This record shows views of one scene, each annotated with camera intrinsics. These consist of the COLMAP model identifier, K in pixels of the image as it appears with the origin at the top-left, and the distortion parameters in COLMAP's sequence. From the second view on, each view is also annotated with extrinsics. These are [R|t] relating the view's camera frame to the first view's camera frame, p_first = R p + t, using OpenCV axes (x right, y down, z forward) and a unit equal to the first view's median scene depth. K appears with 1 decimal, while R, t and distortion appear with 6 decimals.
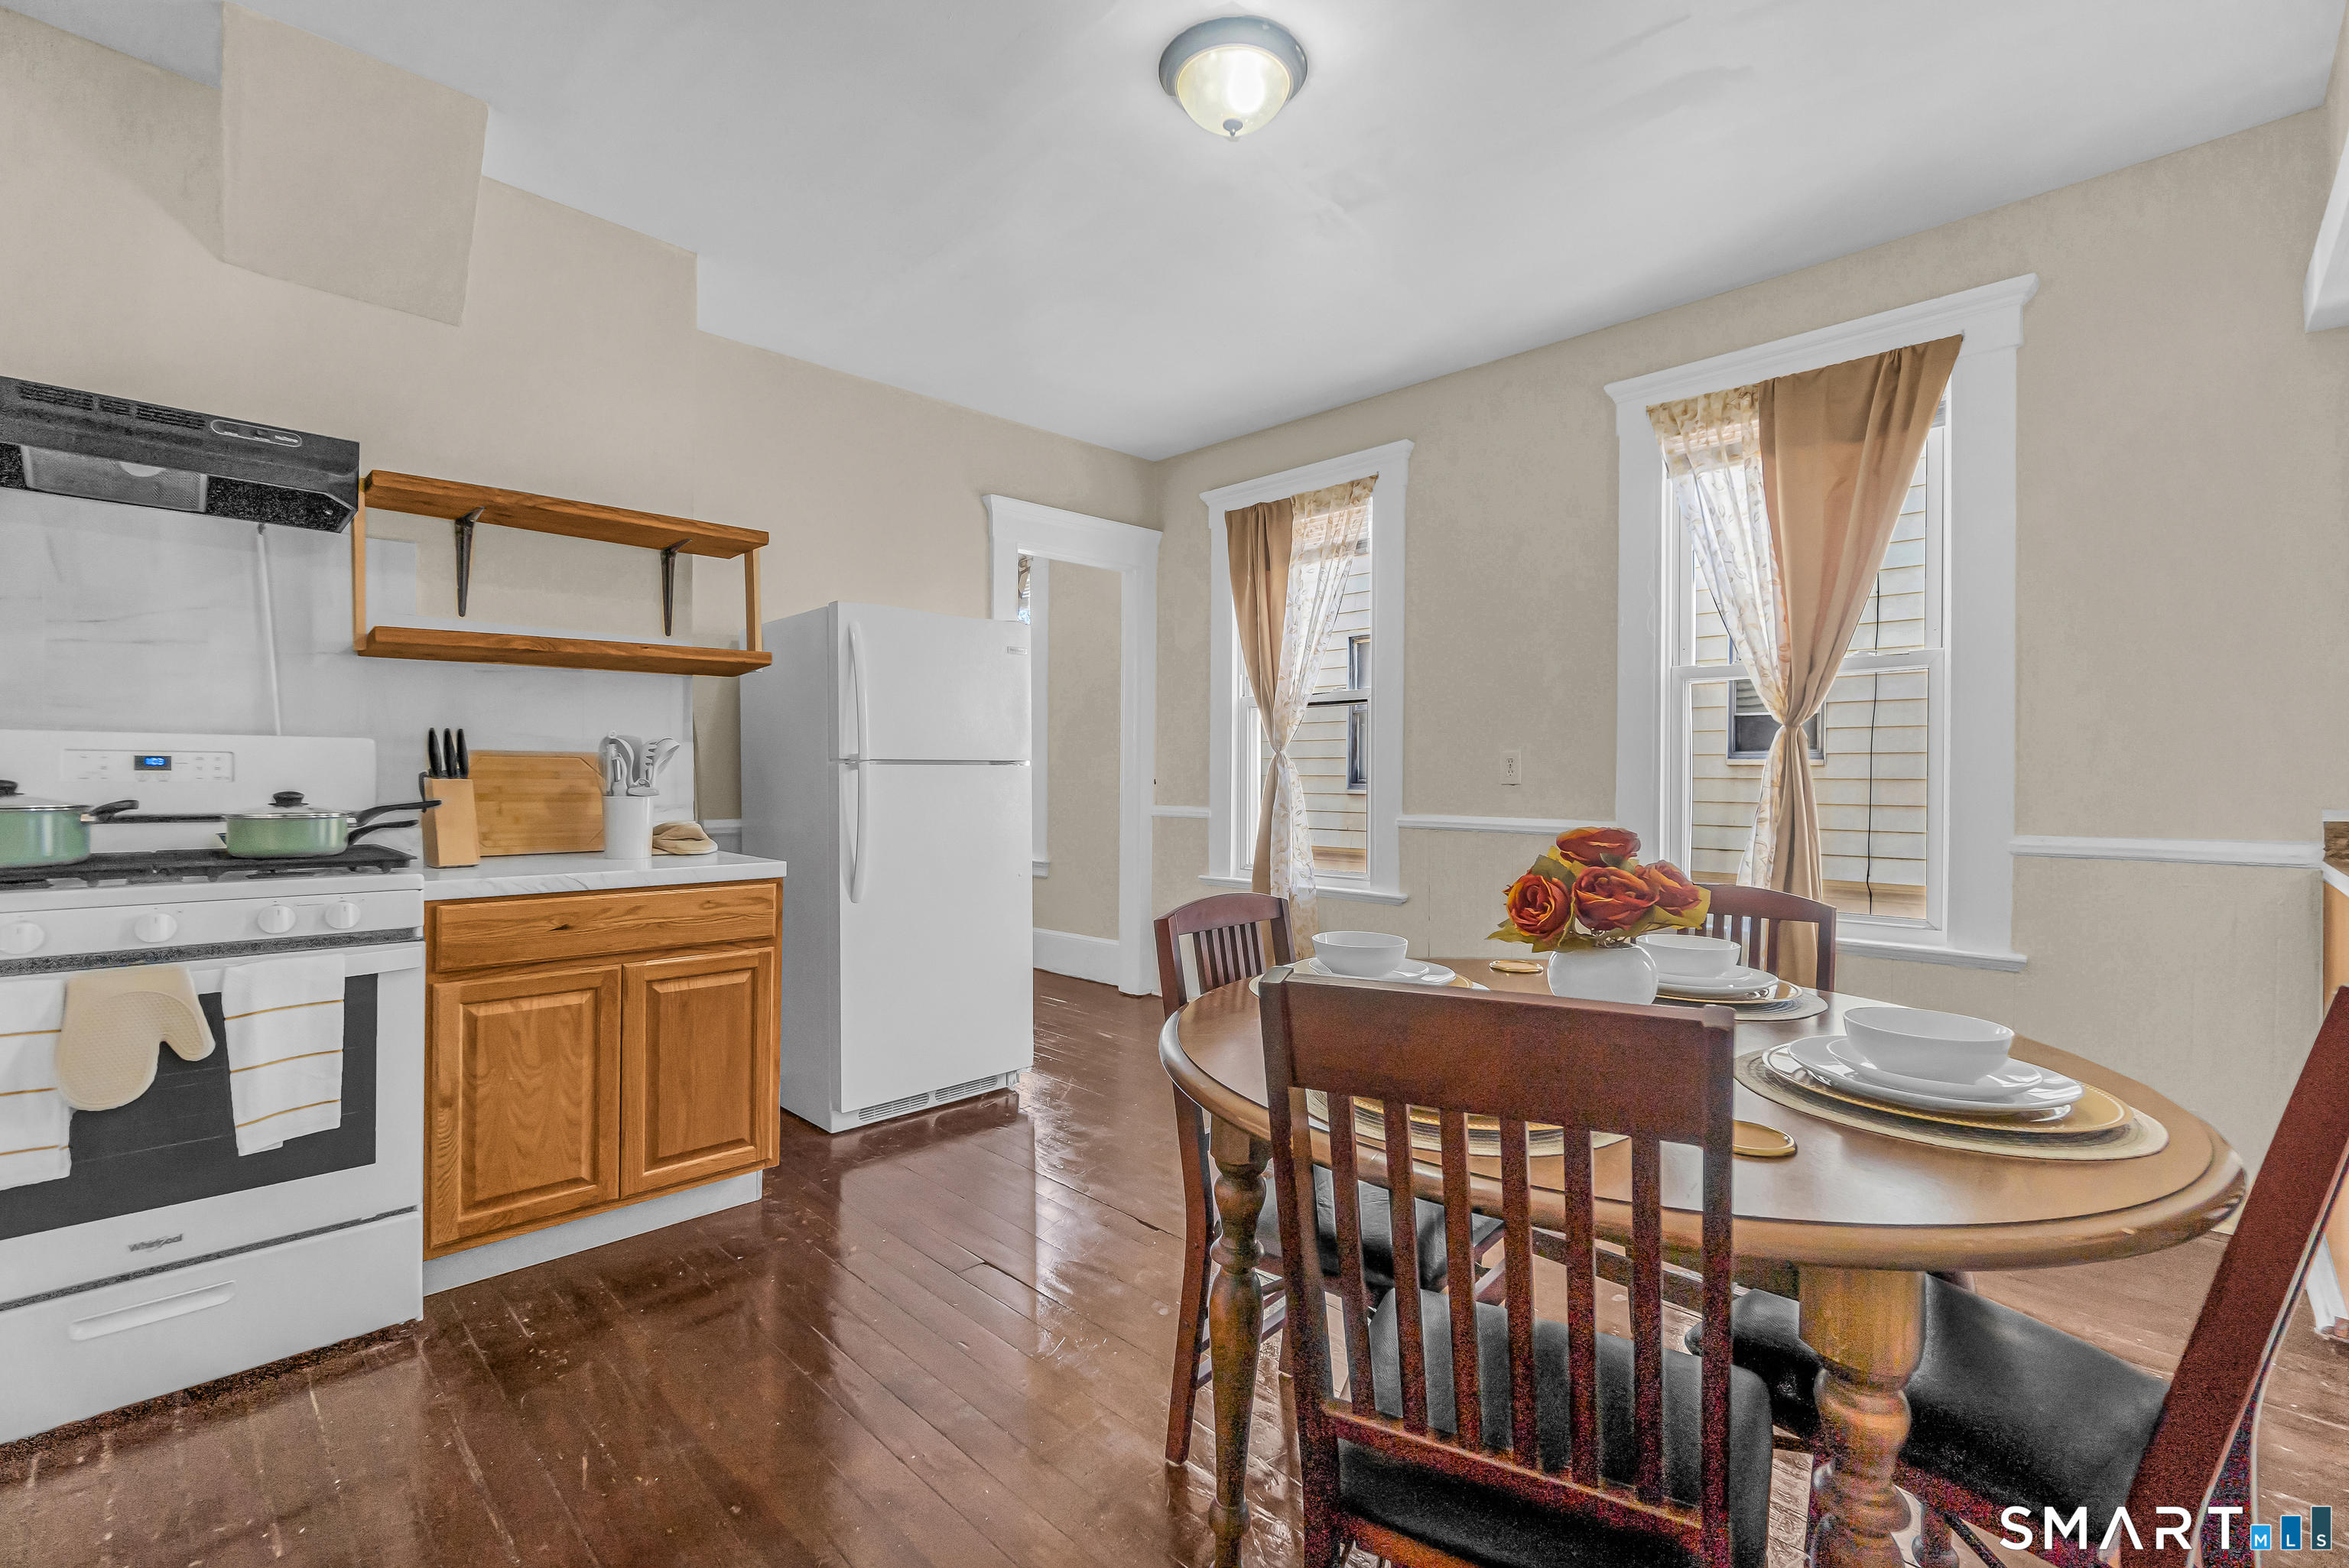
lens RADIAL K [[1011.1, 0, 1162.6], [0, 1011.1, 780.8], [0, 0, 1]] dist [-0.019814, -0.000036]
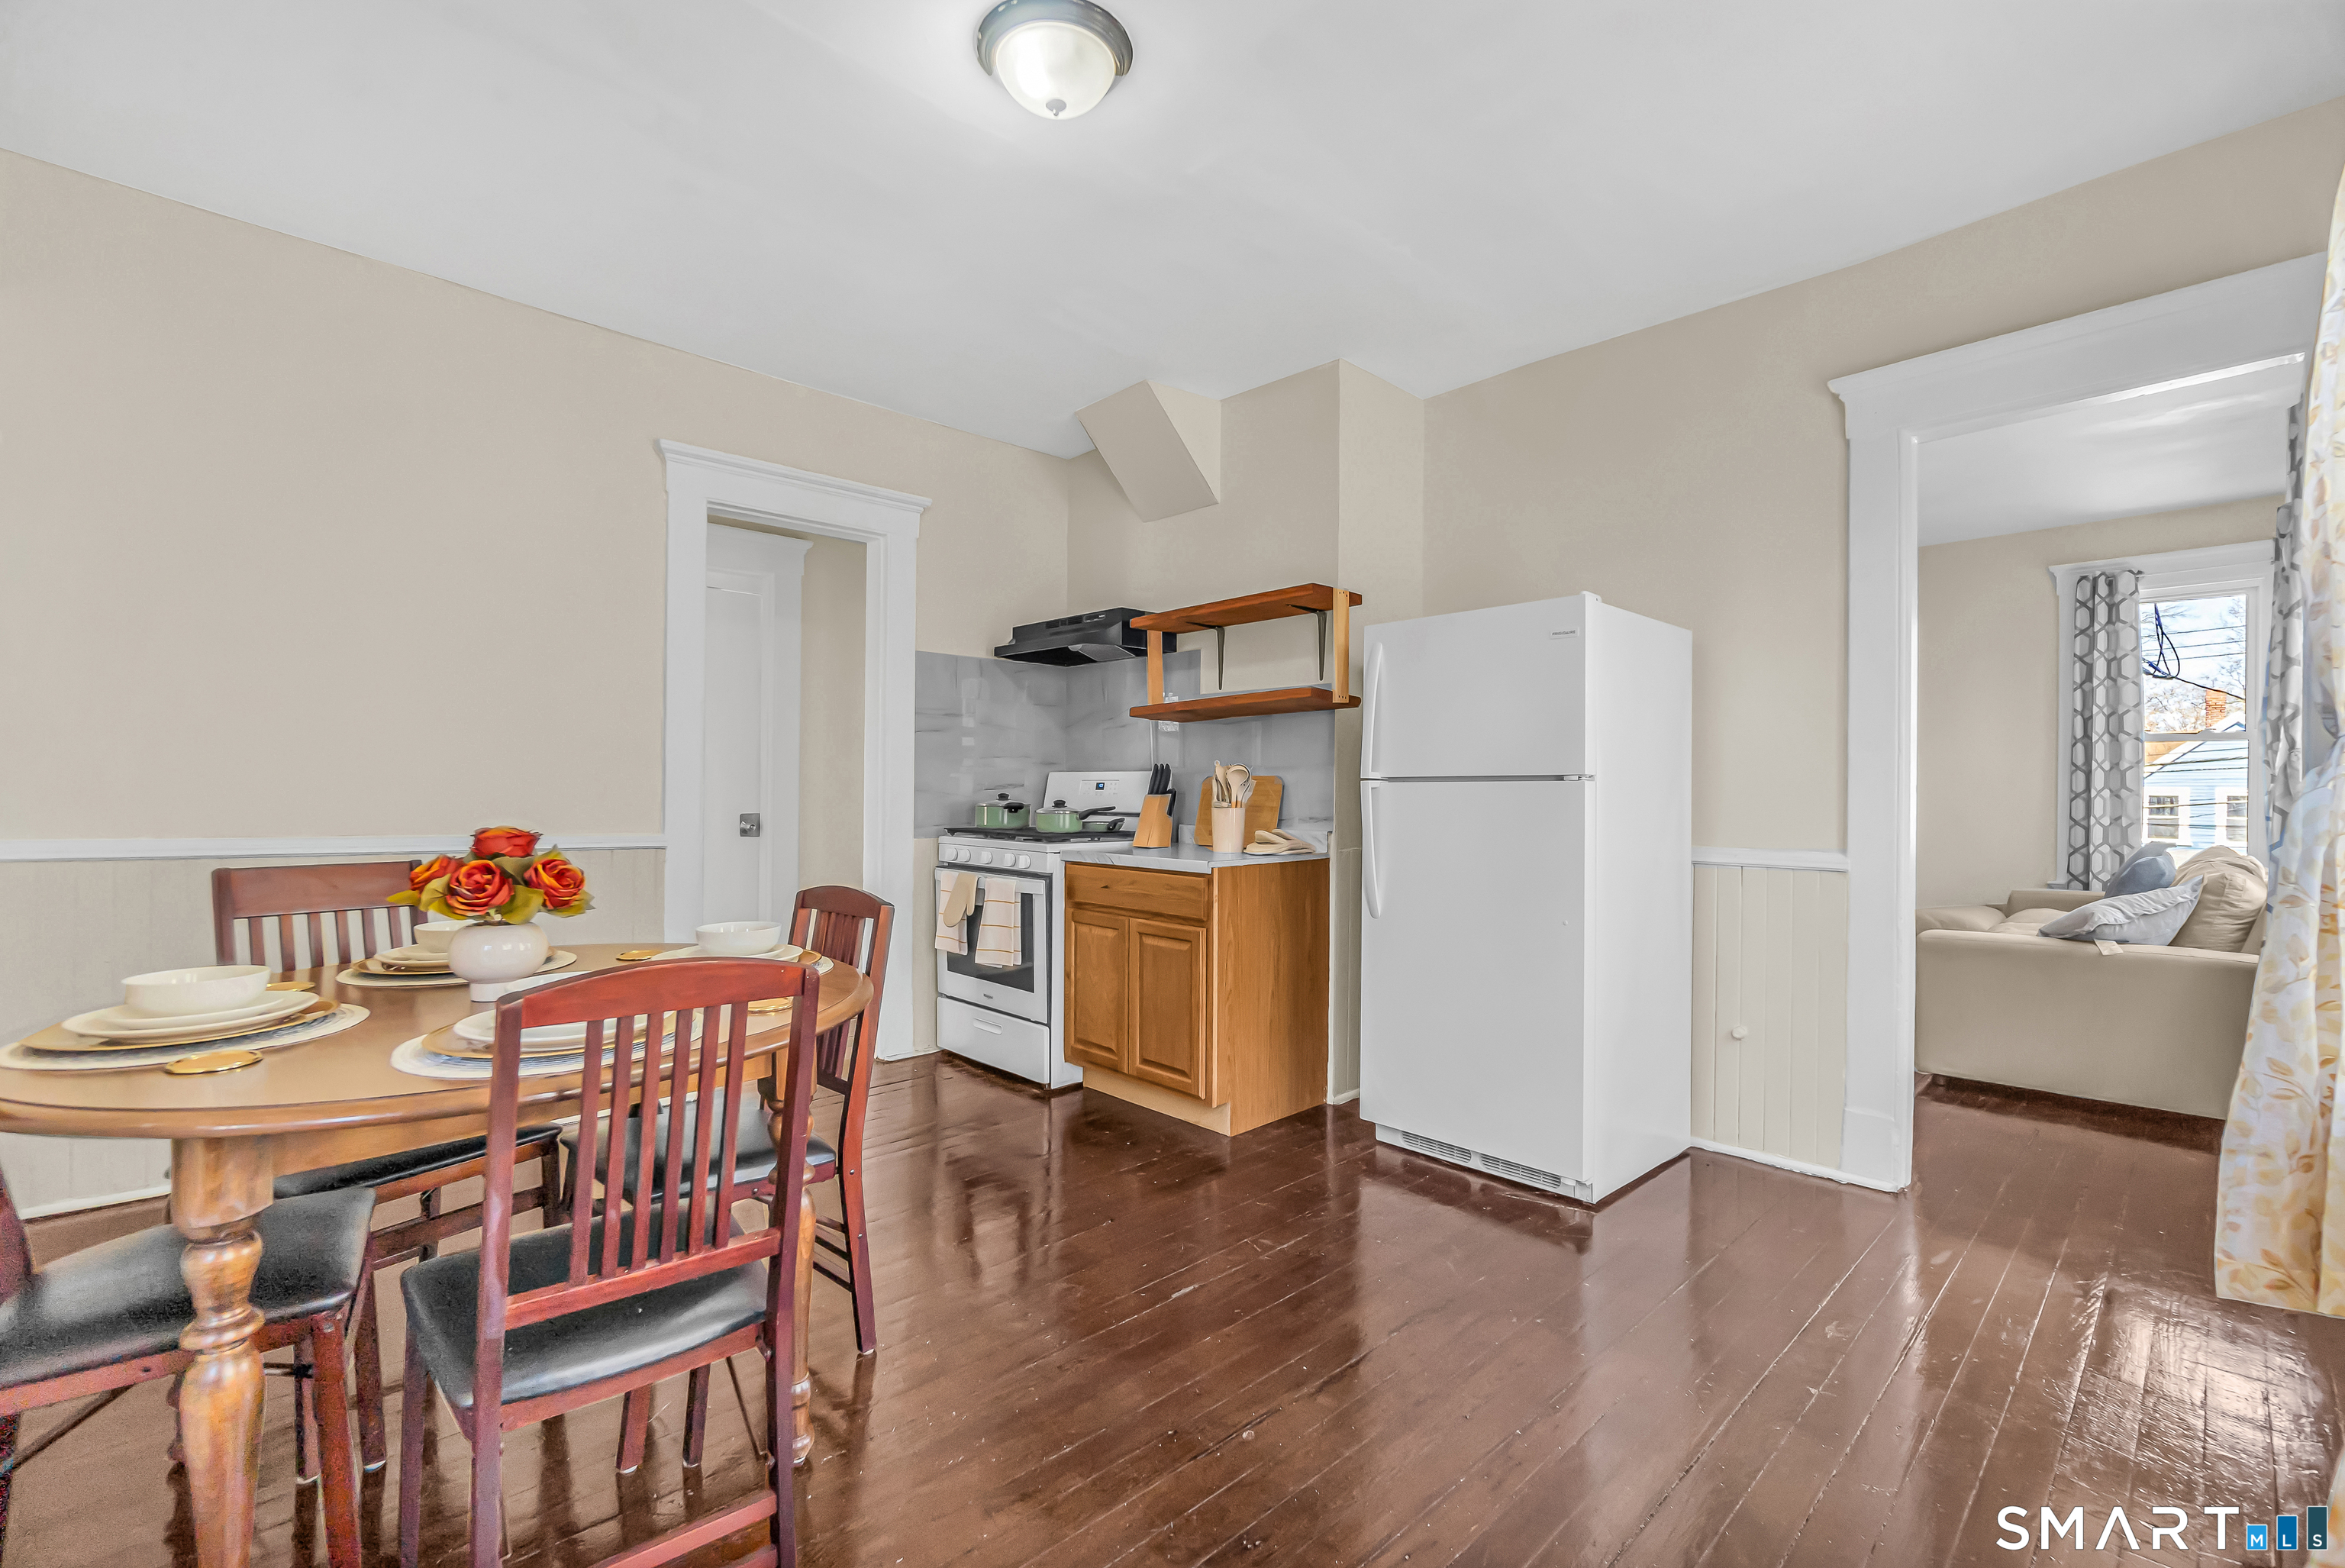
lens RADIAL K [[1009.5, 0, 1160.6], [0, 1009.5, 780.8], [0, 0, 1]] dist [-0.019814, -0.000036]
pose [[-0.036093, -0.015240, -0.999232, 0.956341], [-0.010858, 0.999831, -0.014857, 0.000608], [0.999289, 0.010314, -0.036252, 1.087183]]
